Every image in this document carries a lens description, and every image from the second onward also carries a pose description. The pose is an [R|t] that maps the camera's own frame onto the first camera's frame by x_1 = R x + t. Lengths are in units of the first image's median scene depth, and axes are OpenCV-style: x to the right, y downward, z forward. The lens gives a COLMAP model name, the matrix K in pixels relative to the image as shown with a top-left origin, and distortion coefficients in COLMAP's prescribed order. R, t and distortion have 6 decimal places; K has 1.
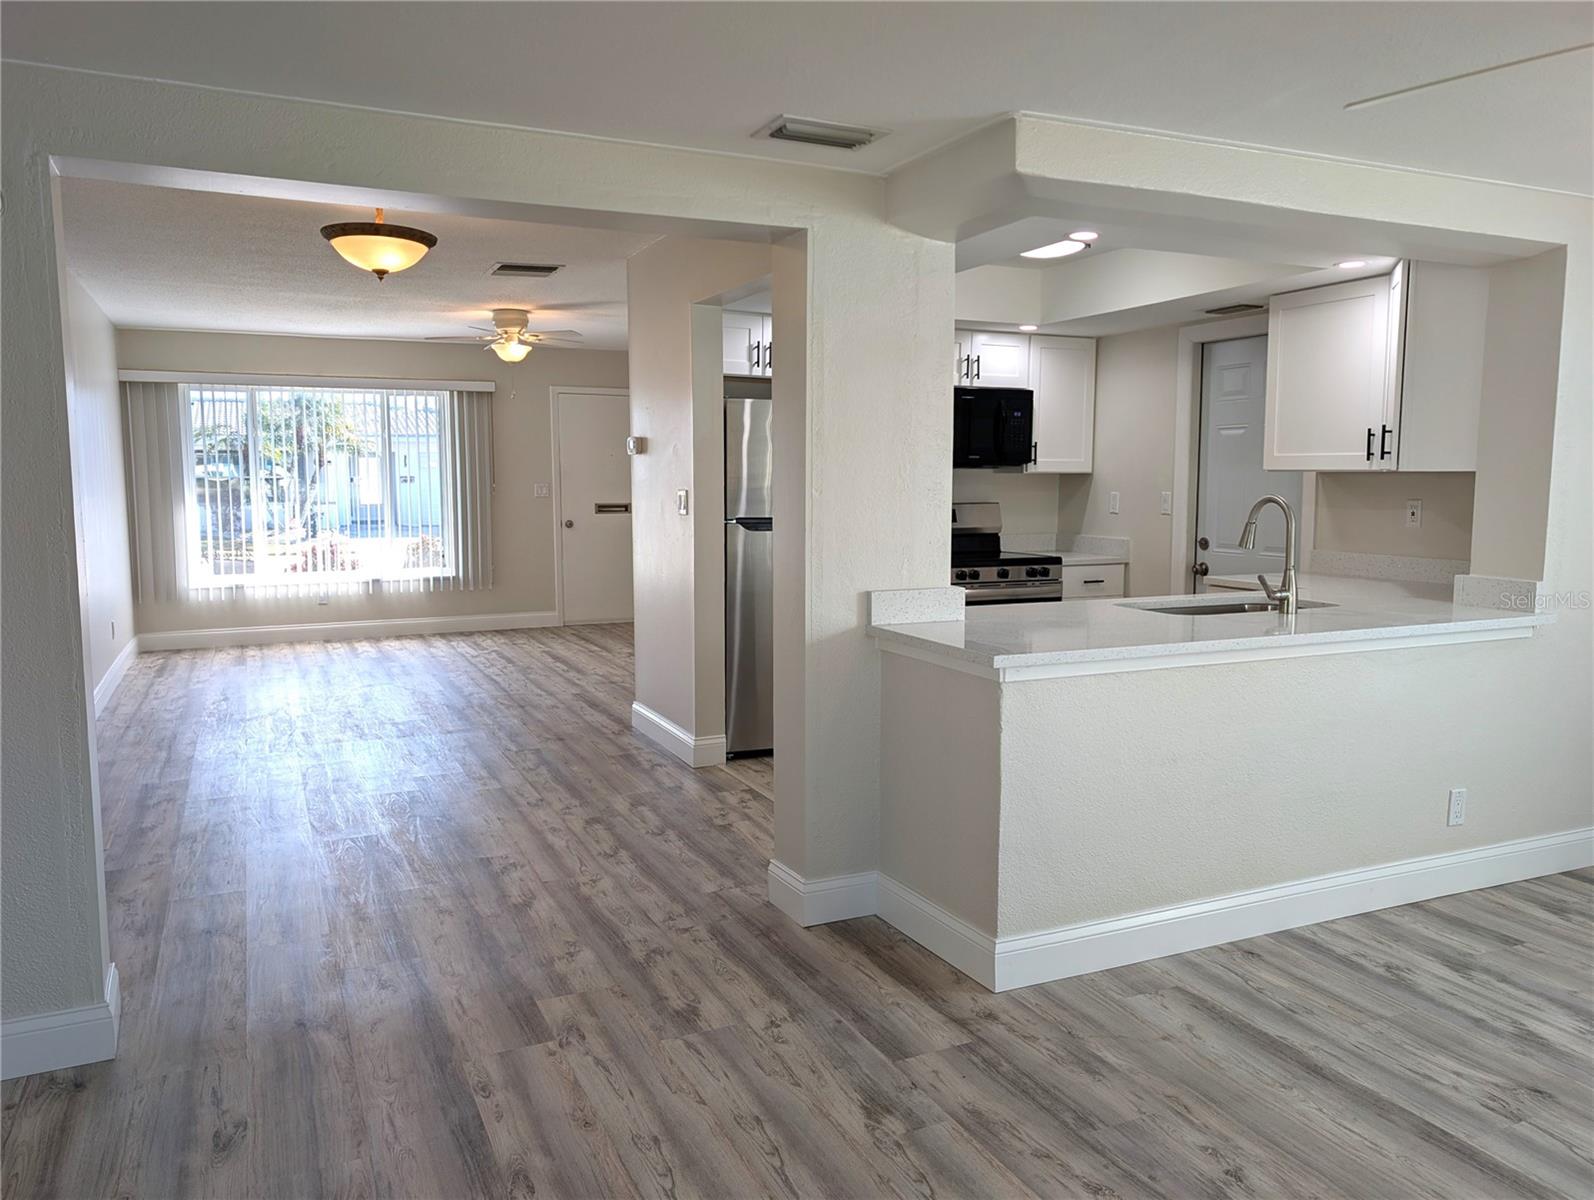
lens RADIAL K [[1165.3, 0, 798.9], [0, 1165.3, 593.0], [0, 0, 1]] dist [0.040016, -0.035266]
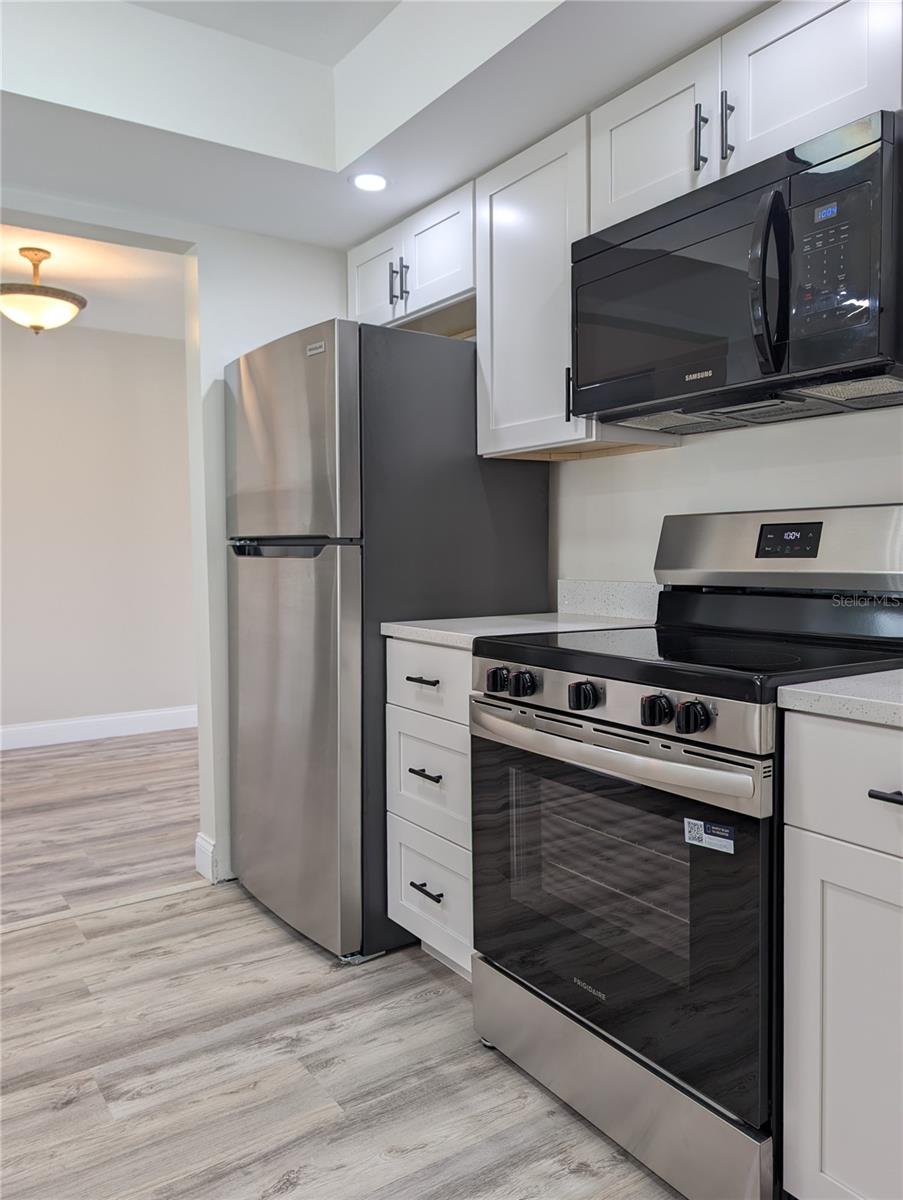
lens RADIAL K [[903.1, 0, 451.5], [0, 903.1, 600.0], [0, 0, 1]] dist [0.009637, -0.004186]
pose [[0.154032, 0.048475, -0.986876, 0.616421], [-0.090588, 0.995282, 0.034748, -0.072253], [0.983904, 0.084047, 0.157697, 1.292626]]
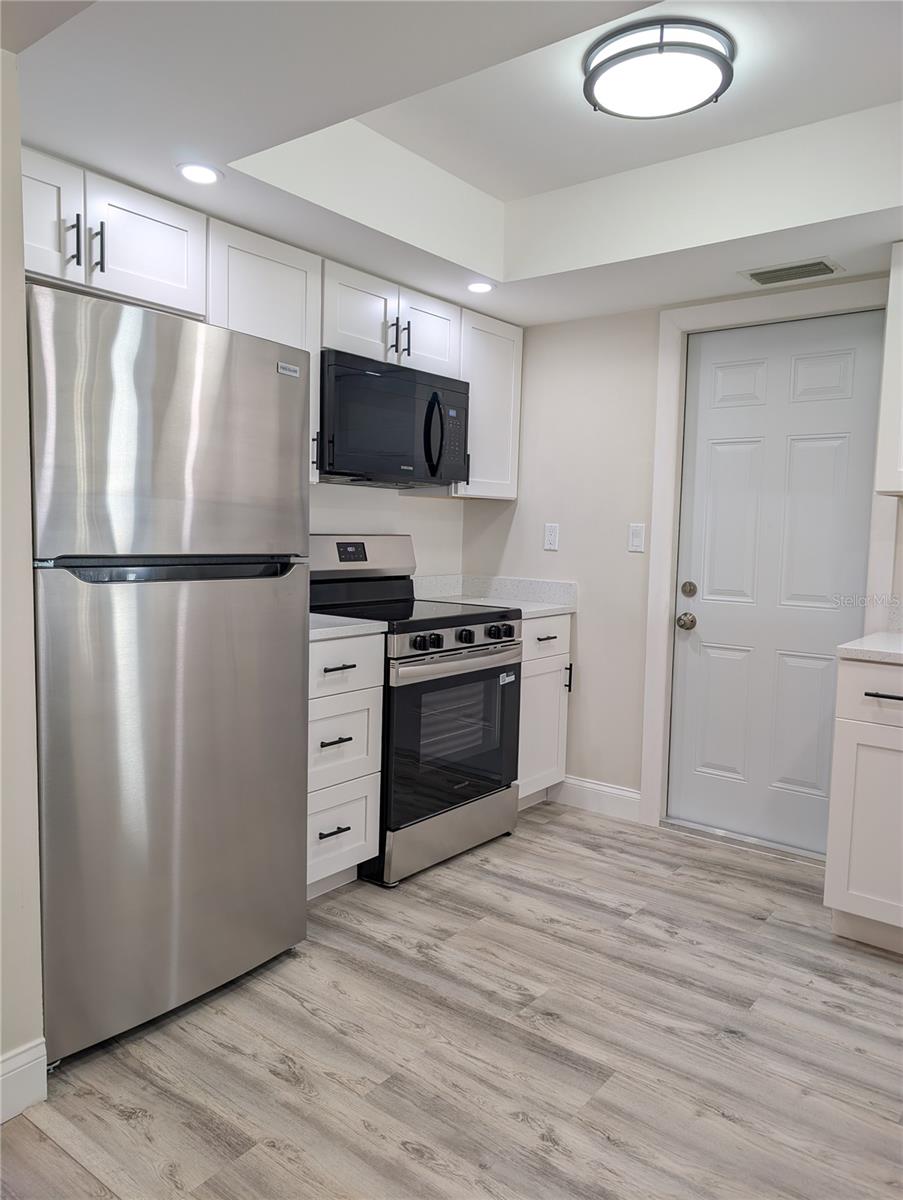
lens RADIAL K [[862.3, 0, 453.1], [0, 862.3, 603.8], [0, 0, 1]] dist [0.020997, -0.006551]
pose [[0.890455, -0.023879, 0.454445, -0.087655], [0.025597, 0.999670, 0.002372, -0.053102], [-0.454352, 0.009520, 0.890772, 0.775690]]
